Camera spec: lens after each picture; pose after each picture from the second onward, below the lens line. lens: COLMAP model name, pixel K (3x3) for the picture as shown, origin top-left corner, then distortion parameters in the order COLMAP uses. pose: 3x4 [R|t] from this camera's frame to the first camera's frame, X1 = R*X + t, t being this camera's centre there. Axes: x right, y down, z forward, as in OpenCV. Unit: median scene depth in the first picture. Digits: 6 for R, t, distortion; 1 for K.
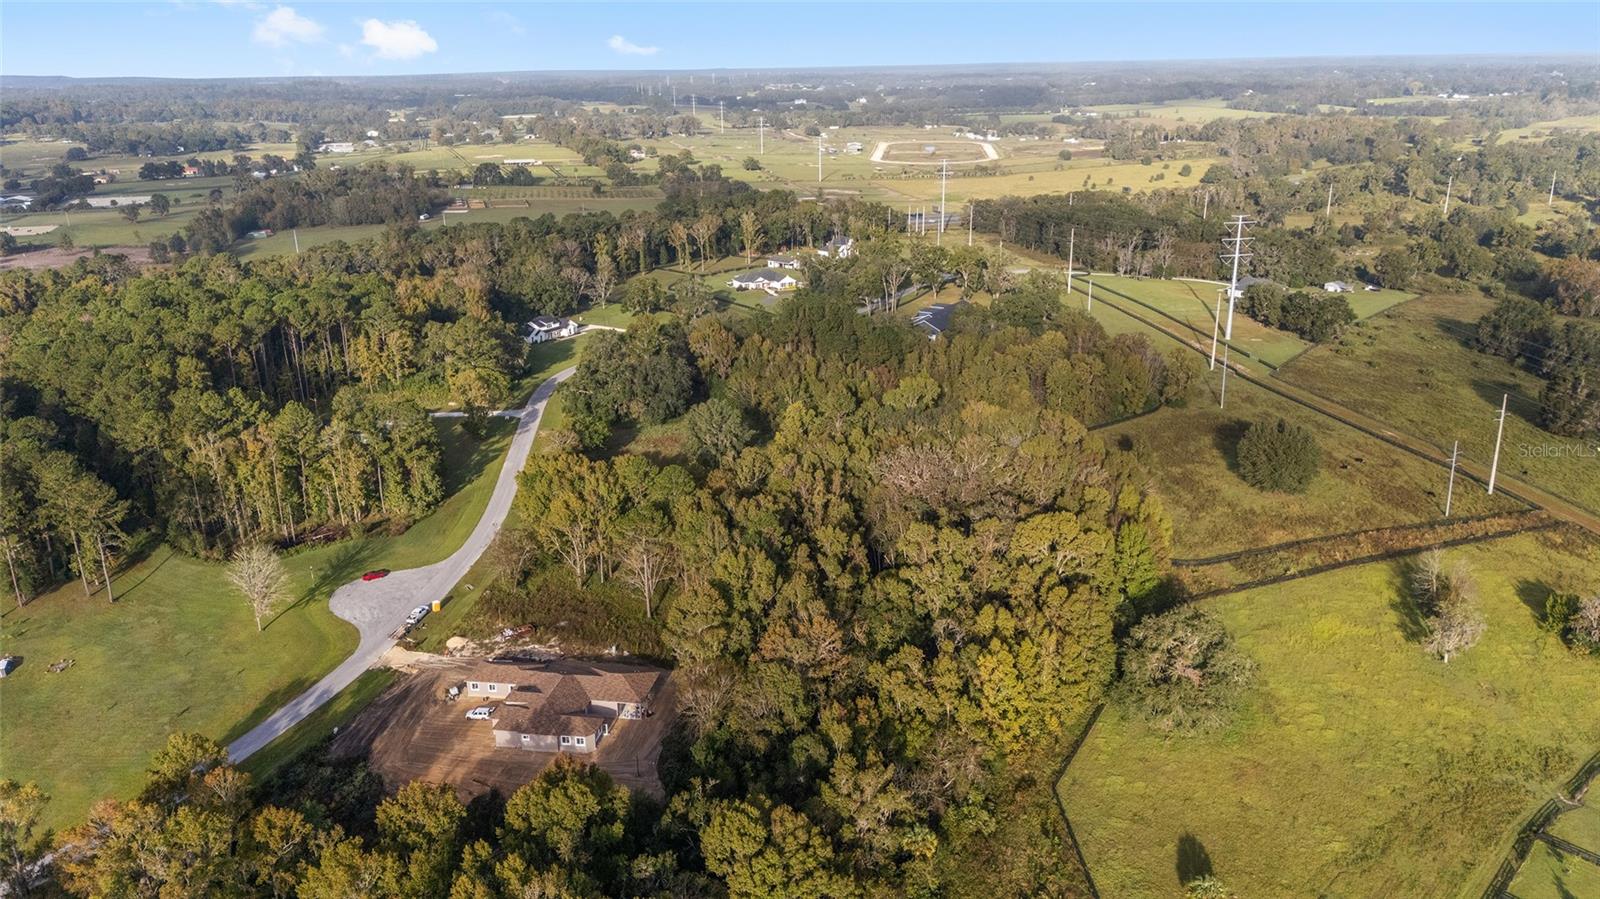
lens RADIAL K [[1166.5, 0, 802.8], [0, 1166.5, 448.3], [0, 0, 1]] dist [0.045385, -0.032757]
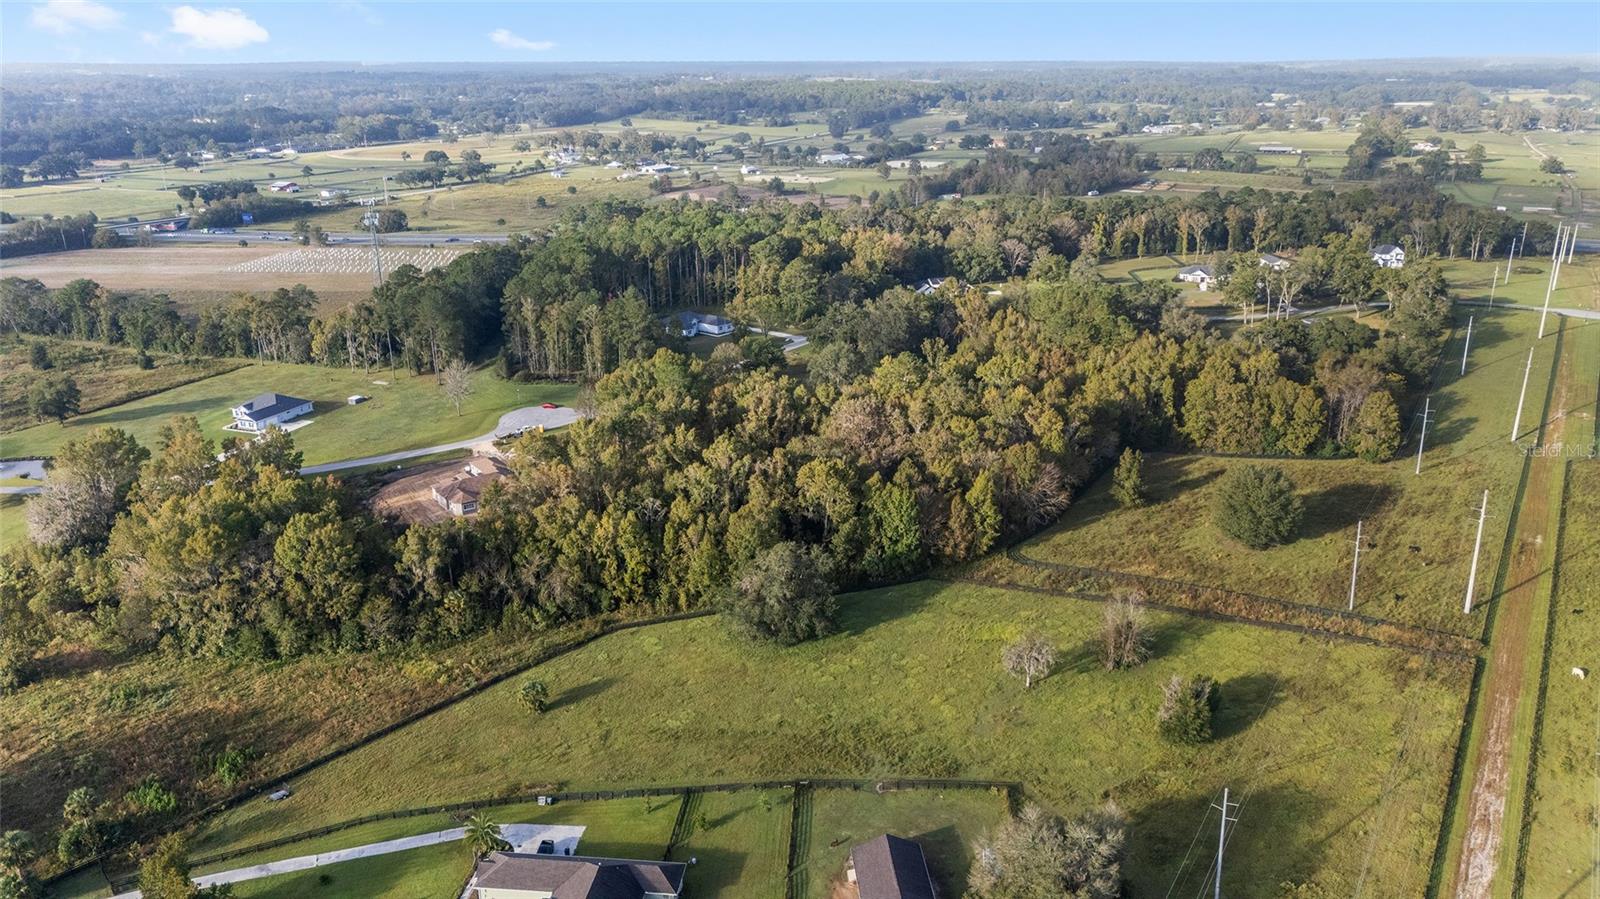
lens RADIAL K [[1166.5, 0, 802.8], [0, 1166.5, 448.3], [0, 0, 1]] dist [0.045385, -0.032757]
pose [[0.712965, 0.227301, -0.663336, 0.619118], [-0.218714, 0.970894, 0.097613, -0.038949], [0.666217, 0.075486, 0.741928, 0.091172]]
